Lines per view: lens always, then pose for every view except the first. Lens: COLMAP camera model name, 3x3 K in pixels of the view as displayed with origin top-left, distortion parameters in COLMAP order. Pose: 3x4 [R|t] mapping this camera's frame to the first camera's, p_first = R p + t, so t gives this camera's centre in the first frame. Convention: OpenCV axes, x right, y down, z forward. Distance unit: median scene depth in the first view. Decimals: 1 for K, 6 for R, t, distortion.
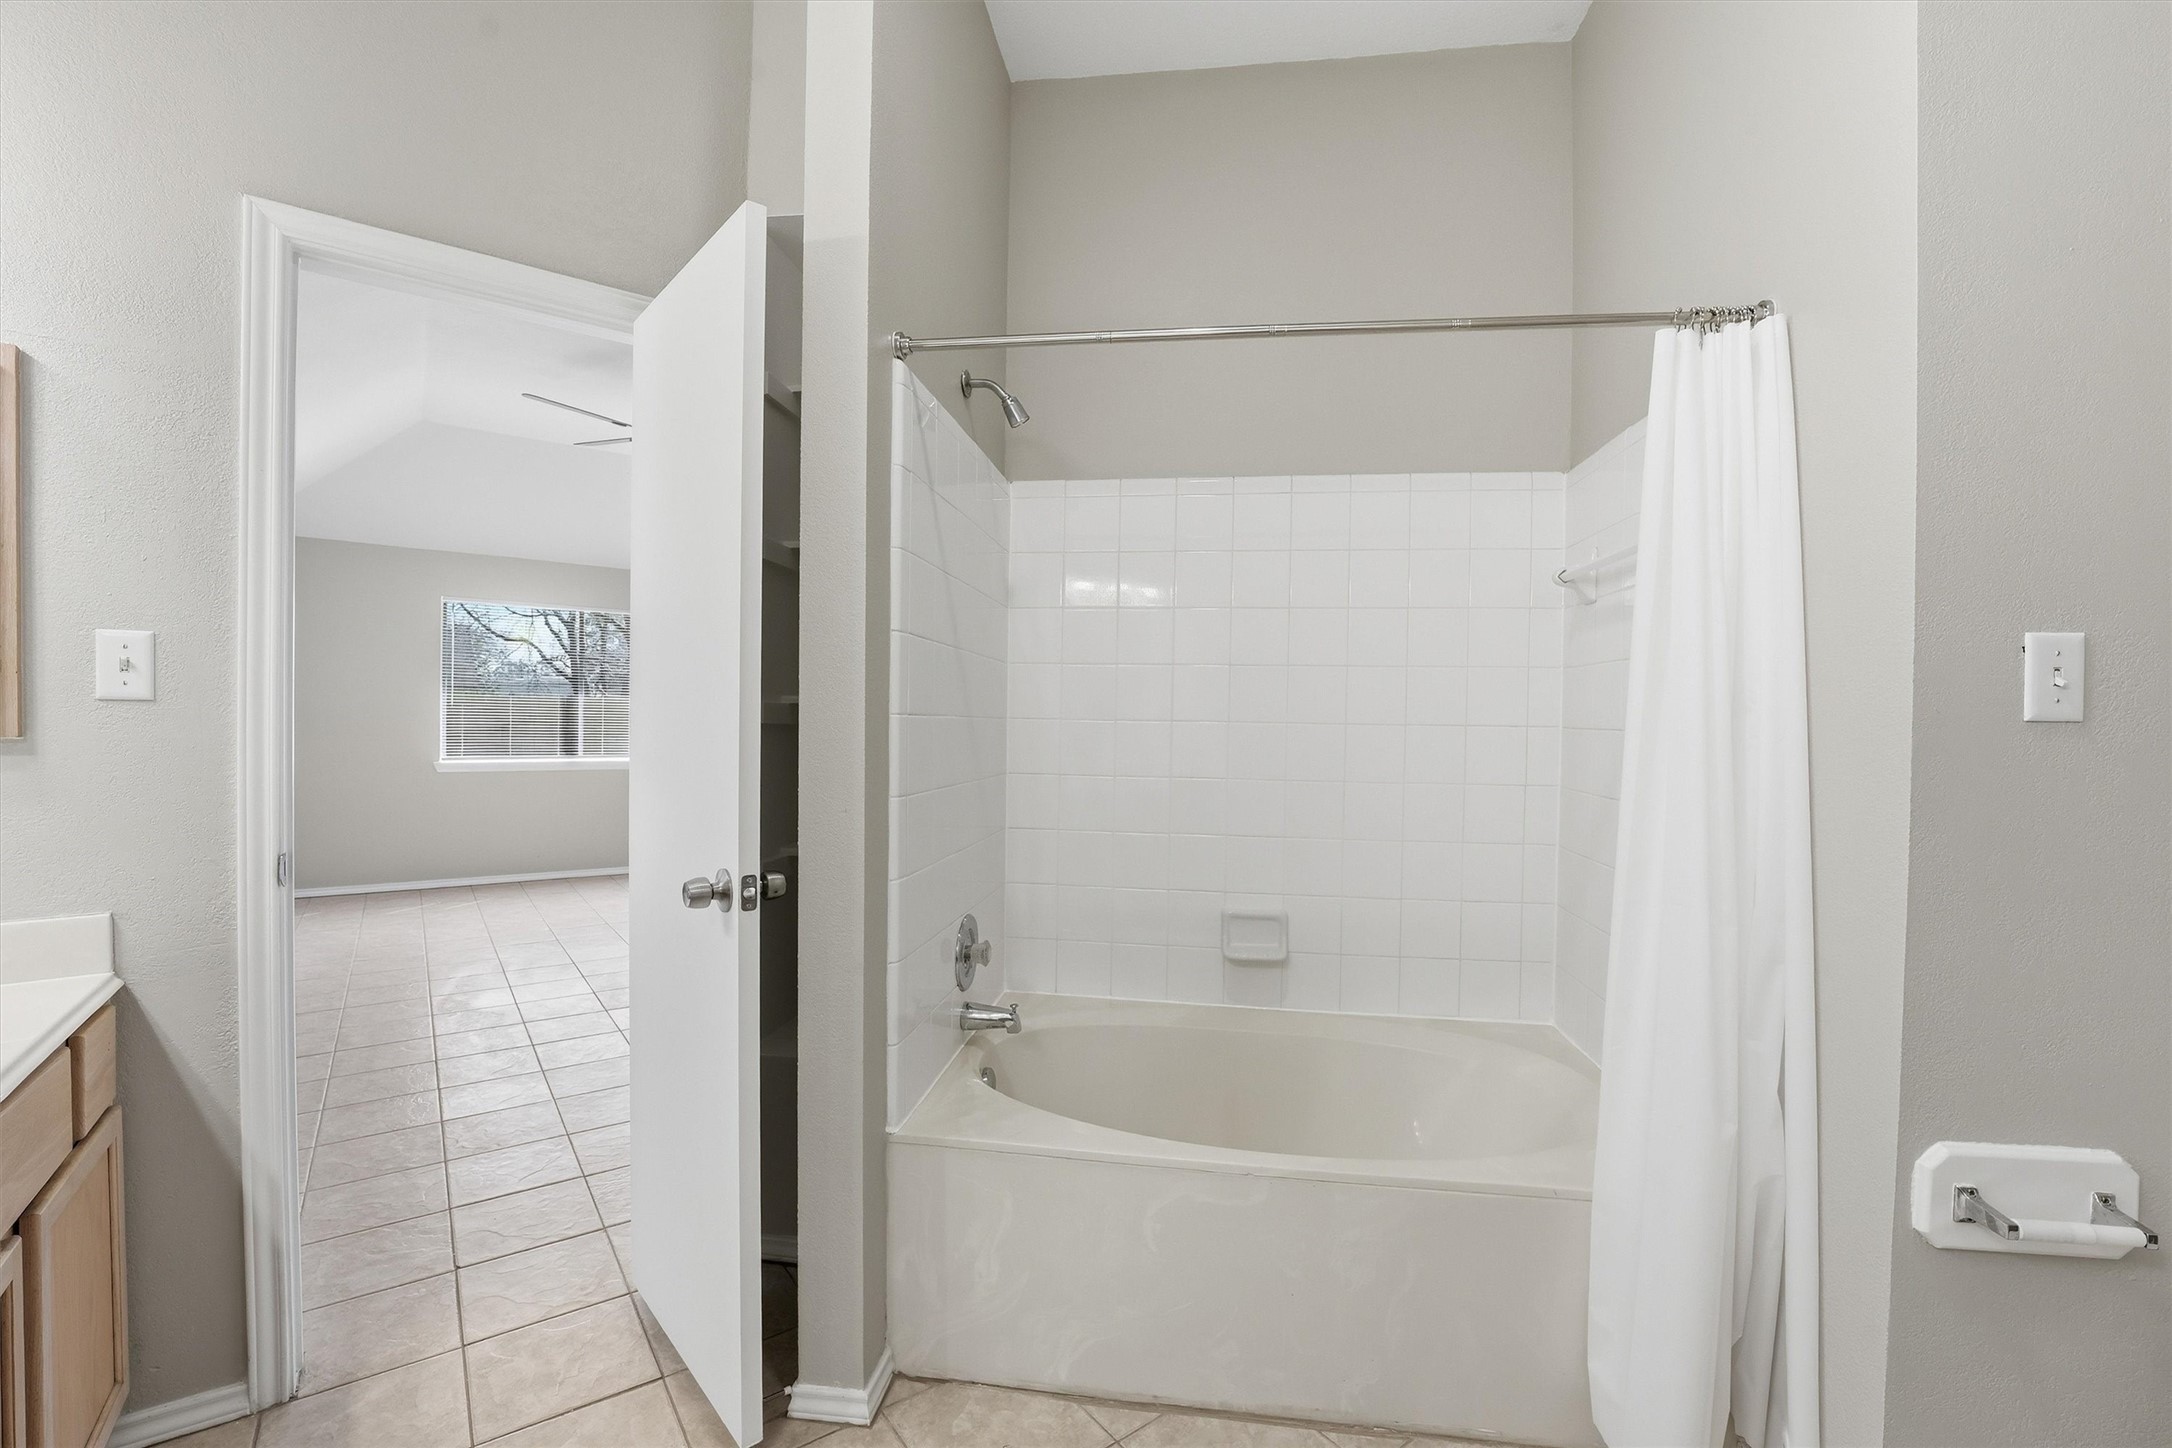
lens RADIAL K [[896.9, 0, 1093.6], [0, 896.9, 739.4], [0, 0, 1]] dist [-0.016386, -0.000056]
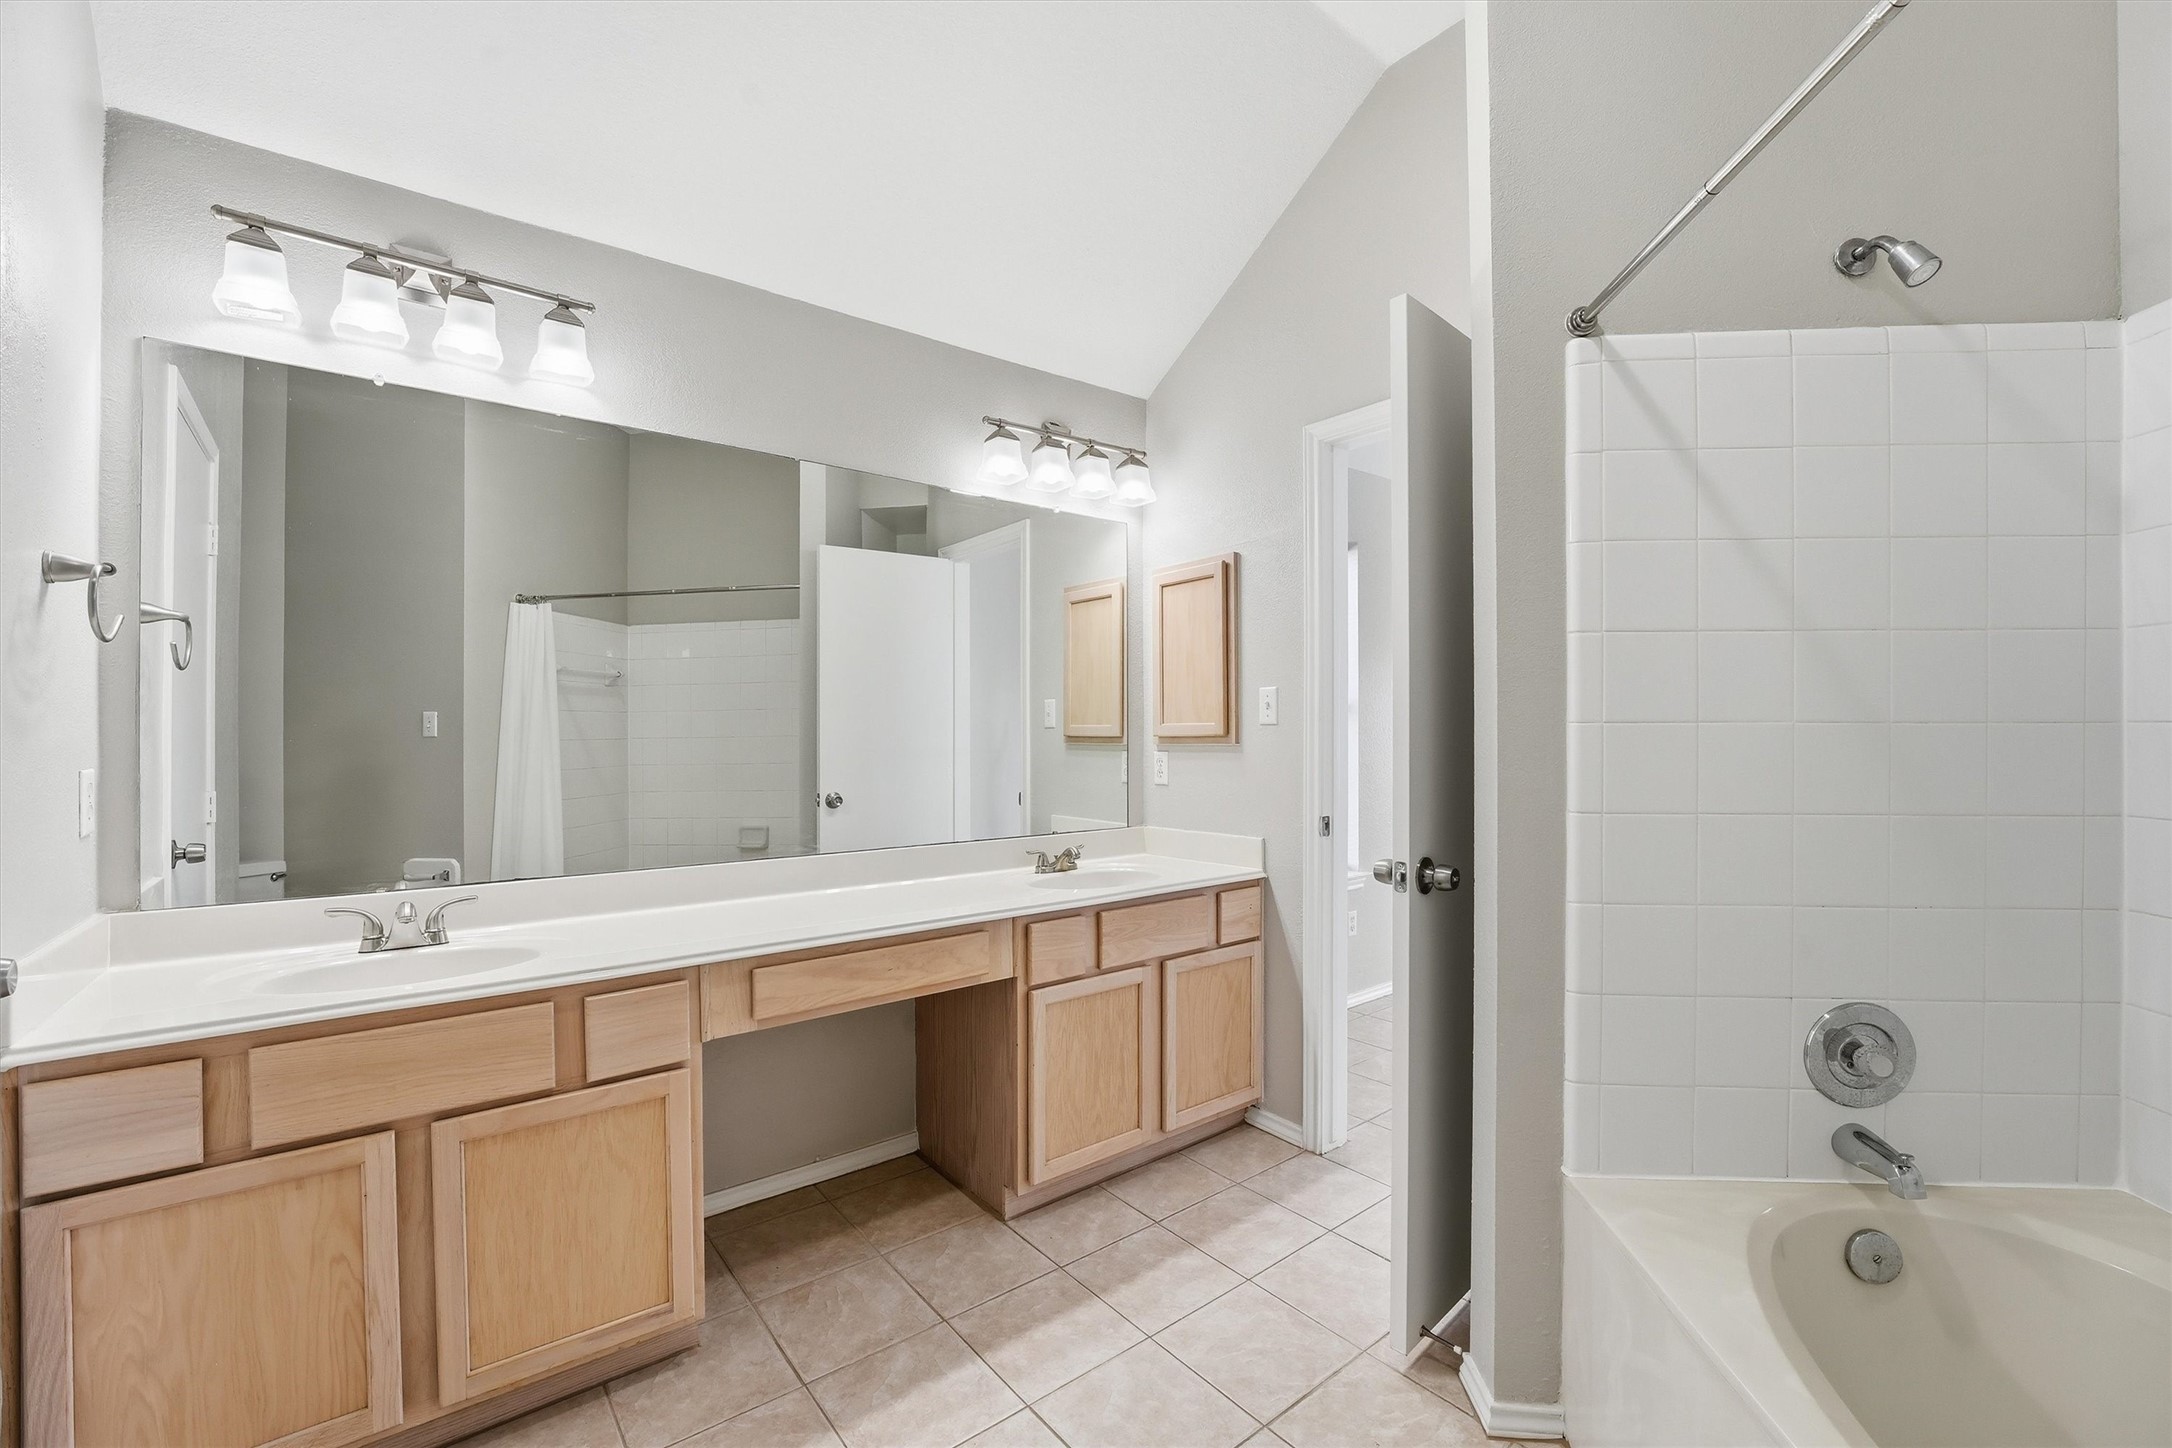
lens RADIAL K [[896.9, 0, 1093.6], [0, 896.9, 739.4], [0, 0, 1]] dist [-0.016386, -0.000056]
pose [[0.067883, 0.001694, -0.997692, 0.717853], [-0.008865, 0.999960, 0.001095, -0.011231], [0.997654, 0.008771, 0.067896, 0.479298]]
